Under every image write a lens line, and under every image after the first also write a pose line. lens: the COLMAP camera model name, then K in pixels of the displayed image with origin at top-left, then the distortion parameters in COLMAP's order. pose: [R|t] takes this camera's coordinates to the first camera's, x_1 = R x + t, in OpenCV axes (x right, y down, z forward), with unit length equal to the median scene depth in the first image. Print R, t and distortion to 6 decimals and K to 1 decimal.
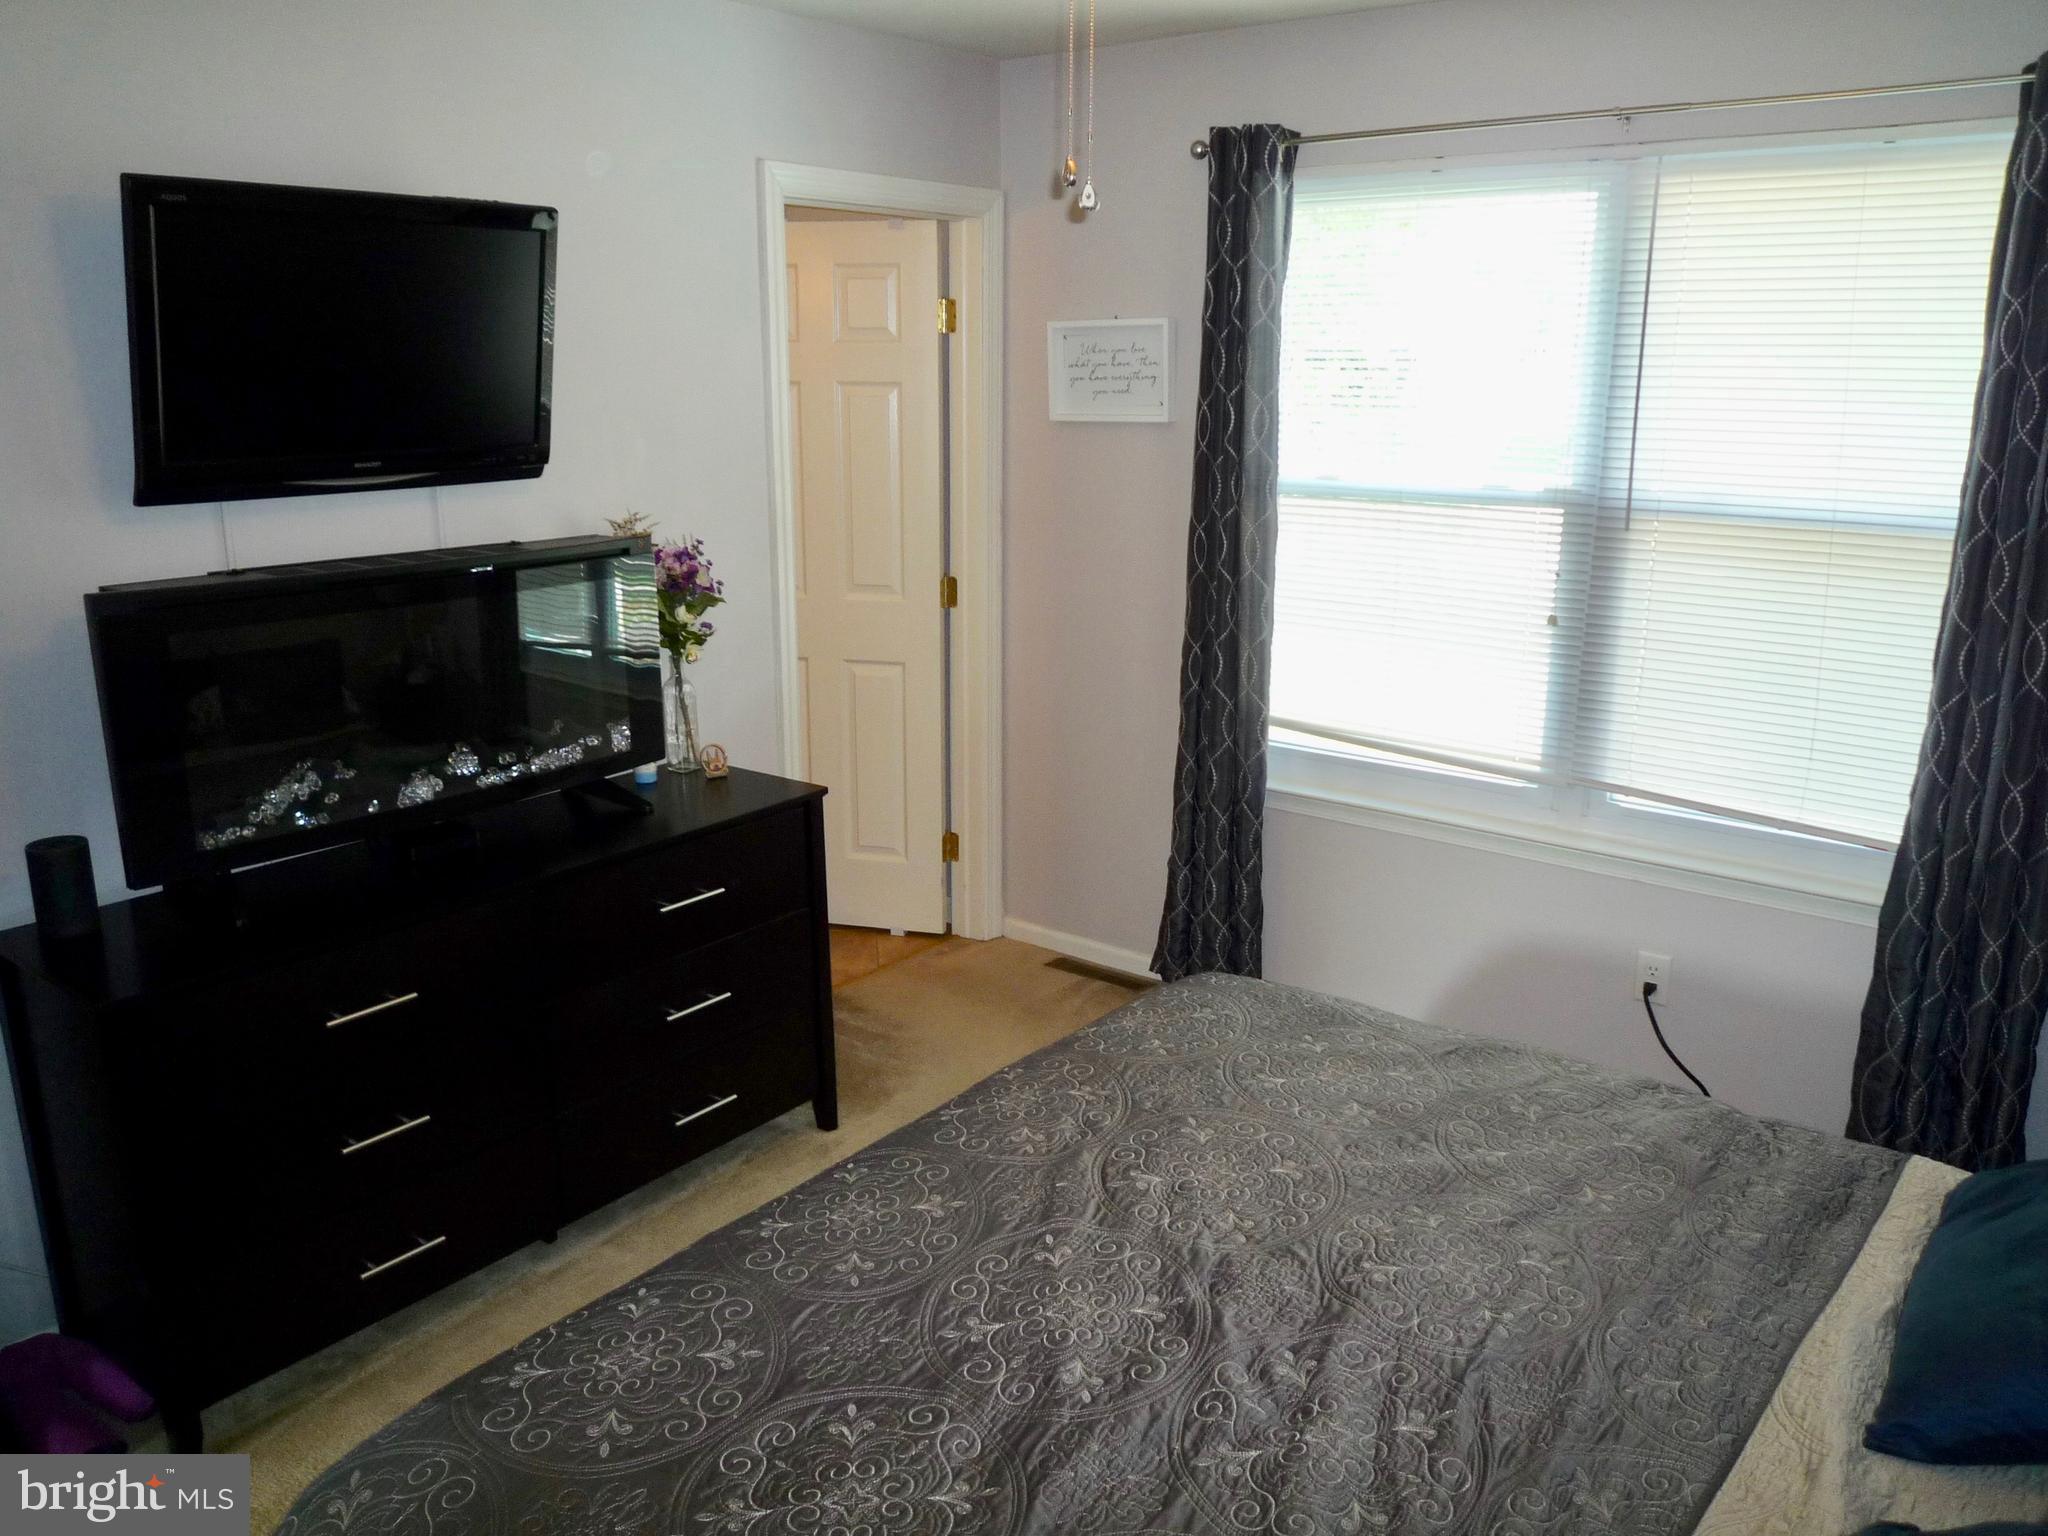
lens RADIAL K [[1538.2, 0, 1024.0], [0, 1538.2, 768.0], [0, 0, 1]] dist [0.025232, -0.089393]
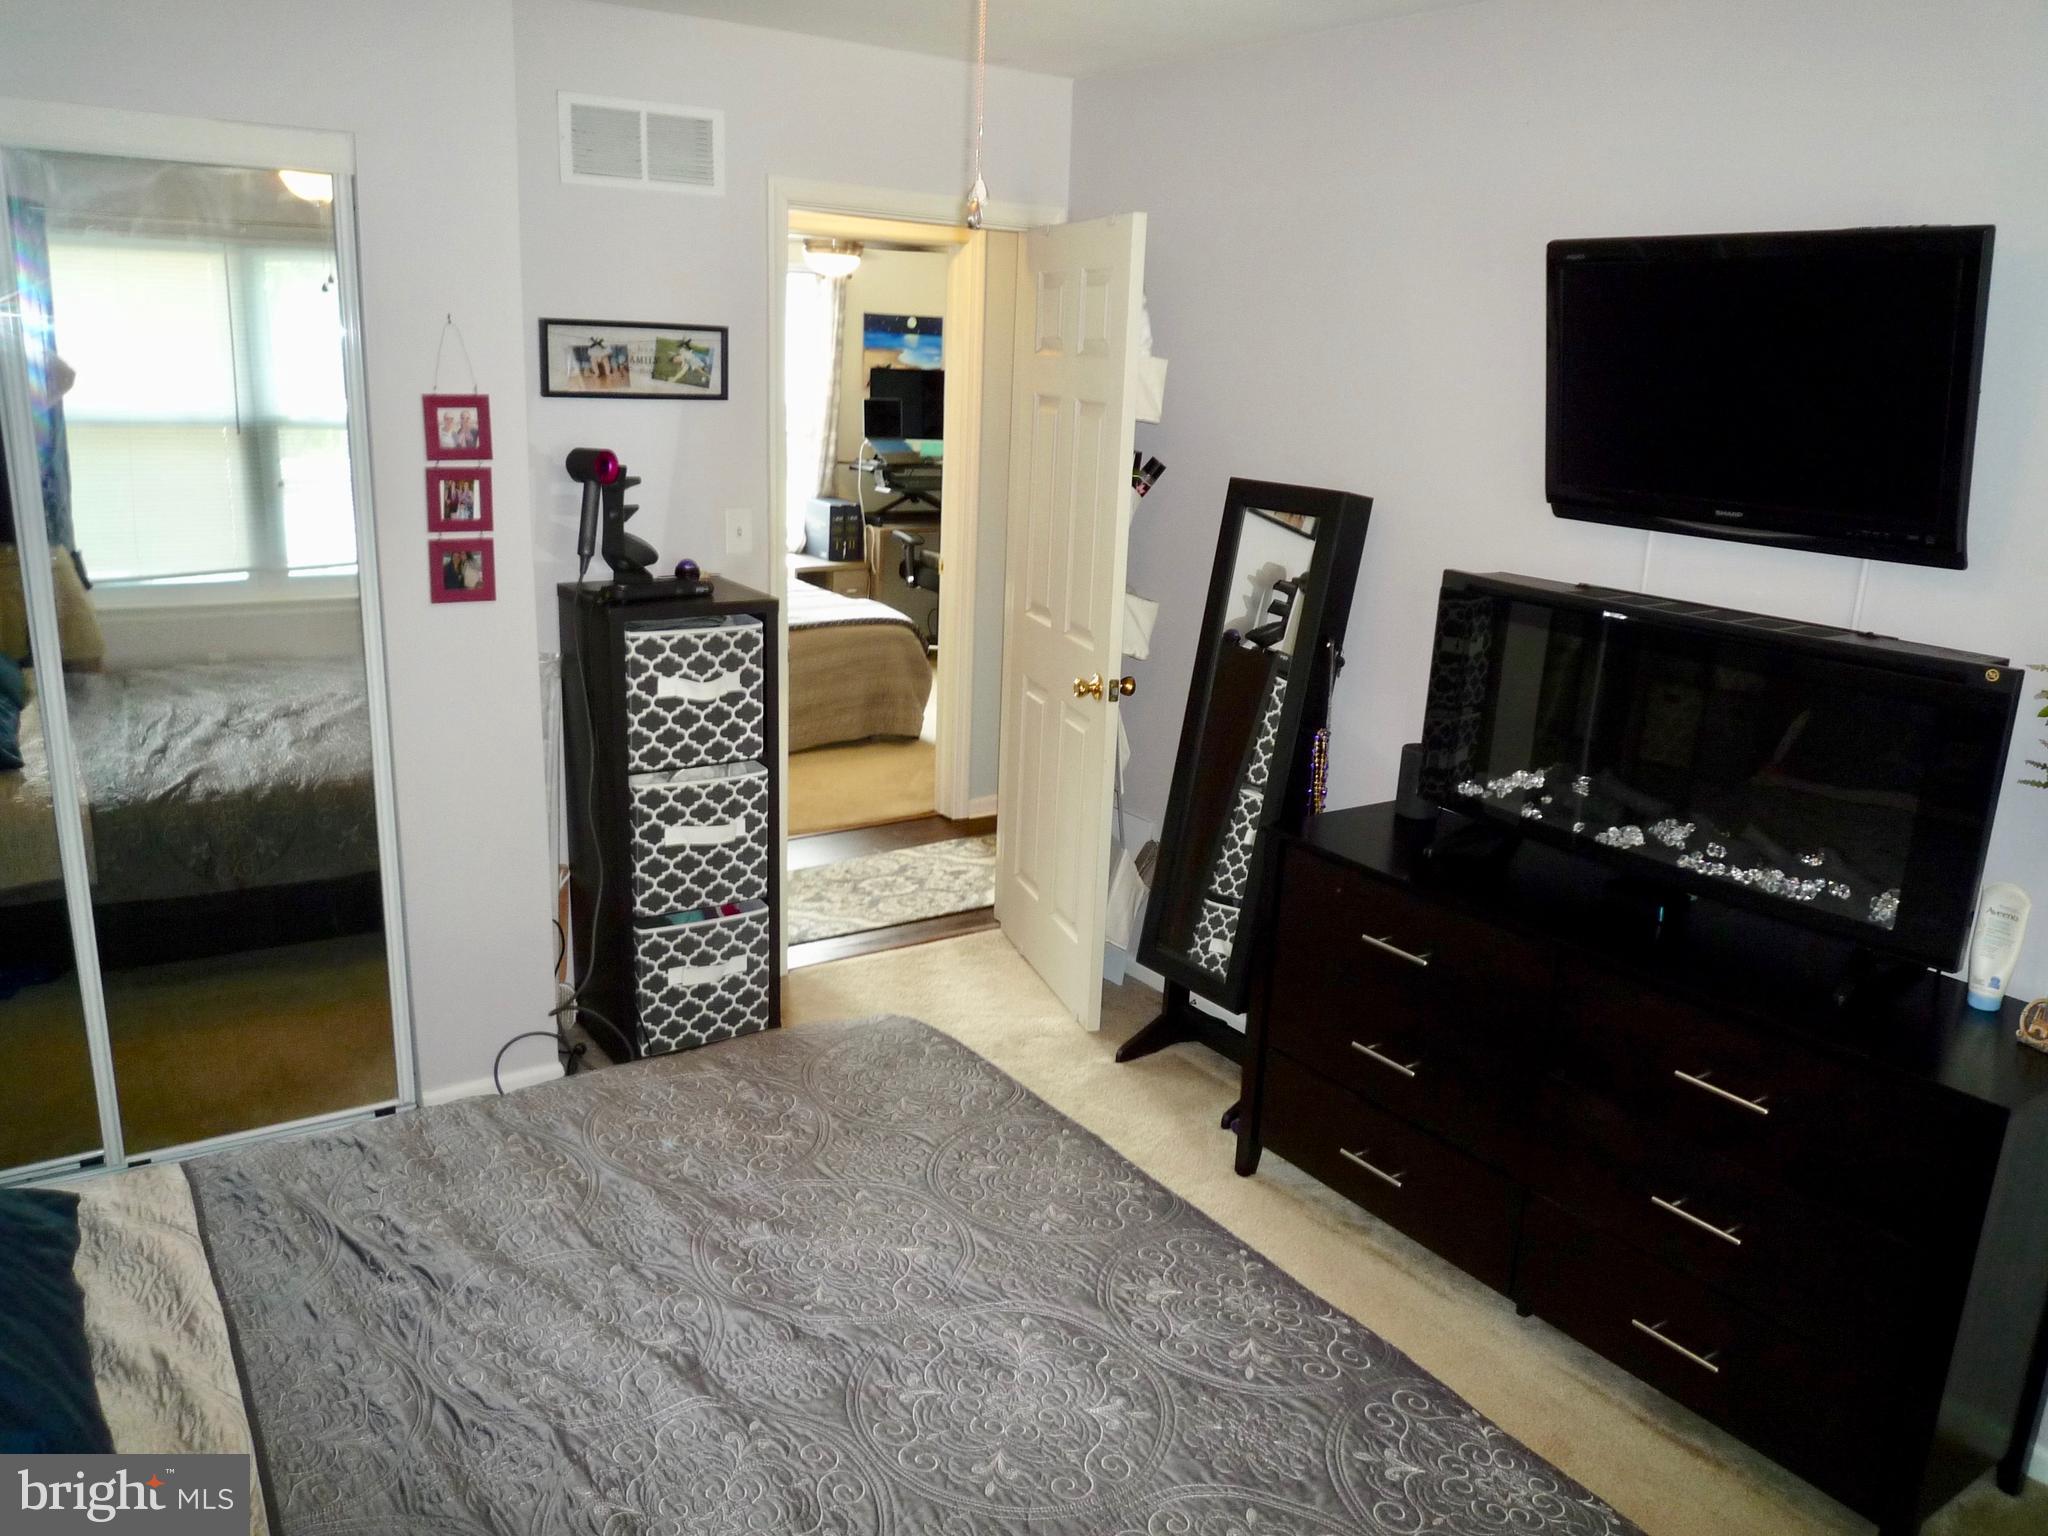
lens RADIAL K [[1538.2, 0, 1024.0], [0, 1538.2, 768.0], [0, 0, 1]] dist [0.025232, -0.089393]
pose [[-0.311369, 0.230044, -0.922024, 0.633348], [-0.281001, 0.904579, 0.320586, -0.235190], [0.907793, 0.358910, -0.217016, 0.853325]]
